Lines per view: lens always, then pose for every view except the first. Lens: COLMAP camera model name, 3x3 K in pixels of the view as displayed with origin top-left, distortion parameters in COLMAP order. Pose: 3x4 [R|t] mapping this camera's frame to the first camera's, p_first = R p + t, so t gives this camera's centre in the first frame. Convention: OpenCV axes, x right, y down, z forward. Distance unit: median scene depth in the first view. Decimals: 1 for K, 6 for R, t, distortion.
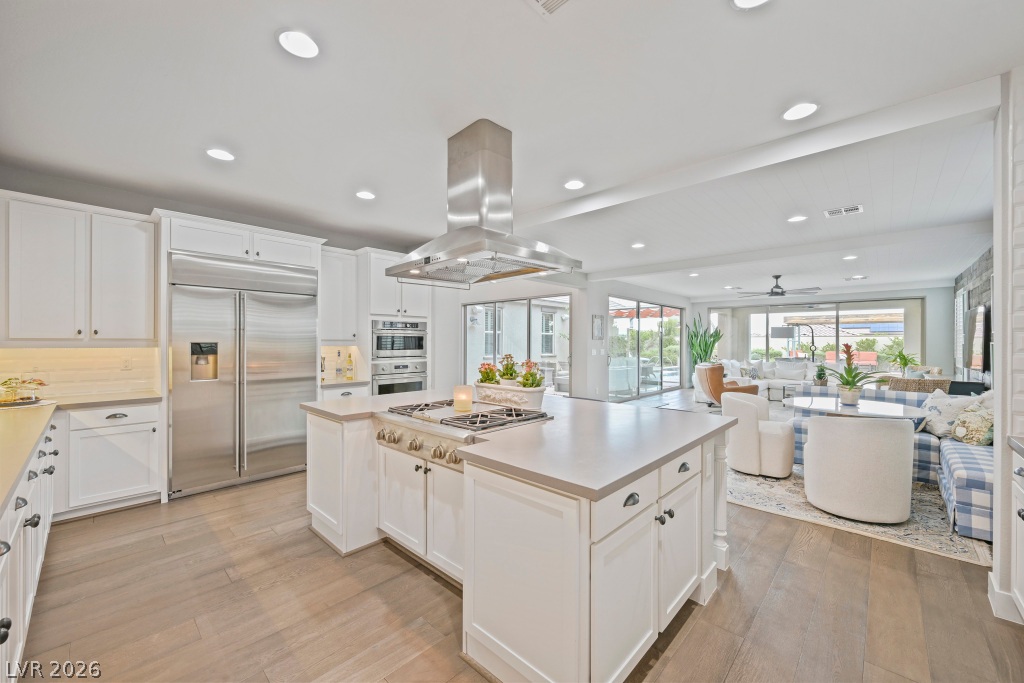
lens RADIAL K [[400.4, 0, 511.0], [0, 400.4, 342.8], [0, 0, 1]] dist [-0.001505, 0.001582]
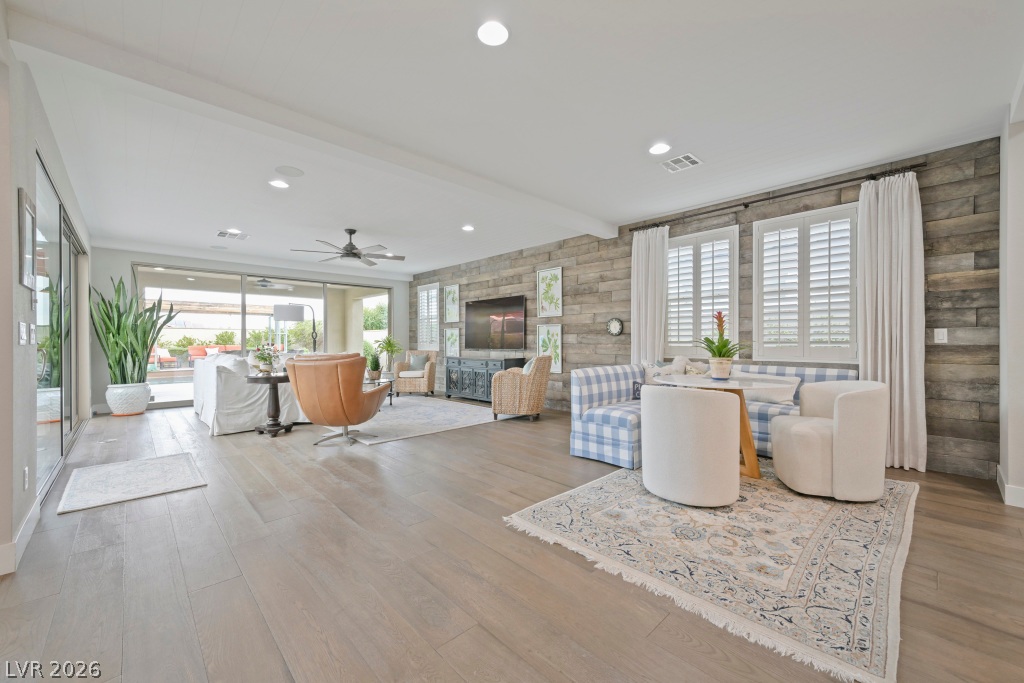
lens RADIAL K [[400.4, 0, 507.5], [0, 400.4, 340.3], [0, 0, 1]] dist [-0.001505, 0.001582]
pose [[0.060518, -0.002166, 0.998165, -0.056101], [0.005706, 0.999982, 0.001824, 0.046281], [-0.998151, 0.005585, 0.060529, 1.021002]]
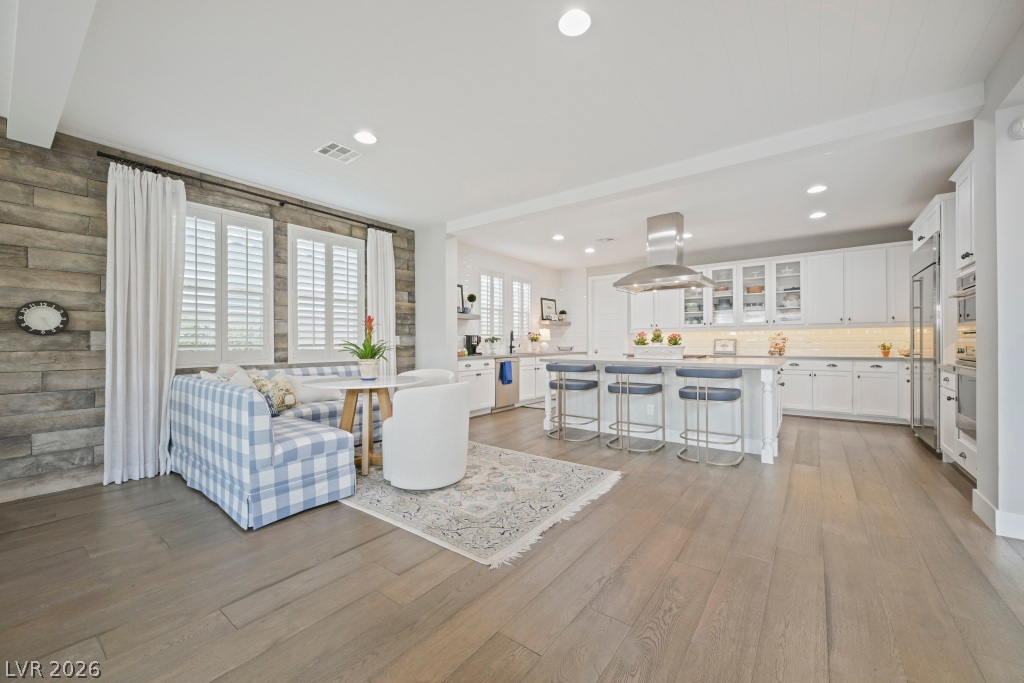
lens RADIAL K [[400.4, 0, 515.2], [0, 400.4, 338.8], [0, 0, 1]] dist [-0.001505, 0.001582]
pose [[-0.993158, -0.001330, -0.116770, 0.437764], [-0.000731, 0.999986, -0.005174, 0.045674], [0.116775, -0.005053, -0.993146, 1.427899]]
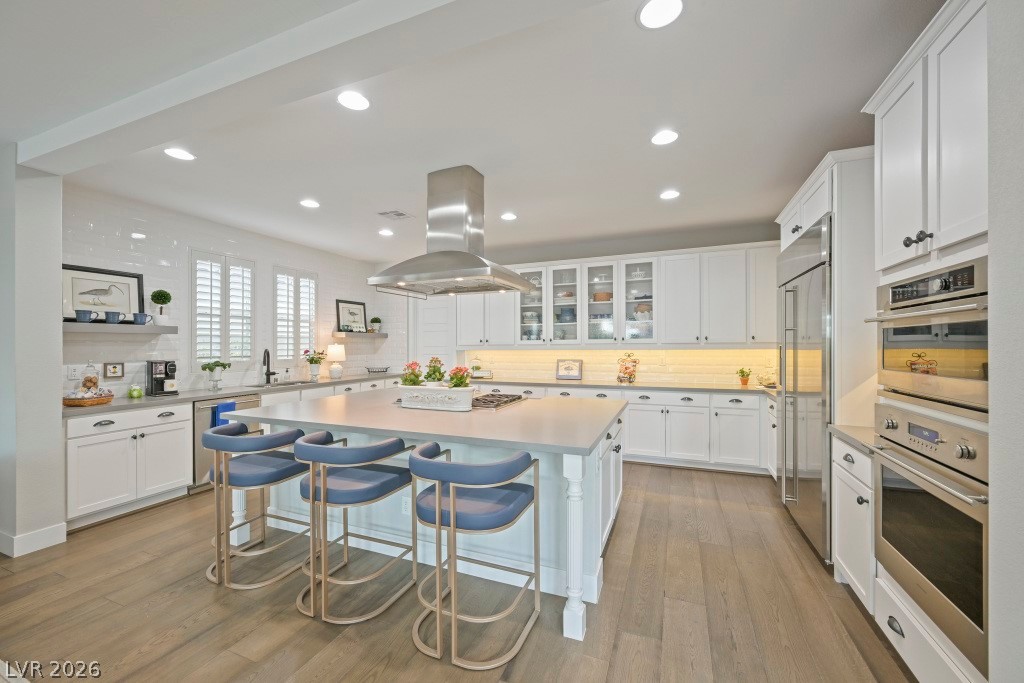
lens RADIAL K [[400.4, 0, 516.2], [0, 400.4, 343.9], [0, 0, 1]] dist [-0.001505, 0.001582]
pose [[-0.929924, 0.000126, -0.367752, 0.096233], [-0.000630, 0.999998, 0.001935, -0.003765], [0.367751, 0.002031, -0.929922, 1.095450]]
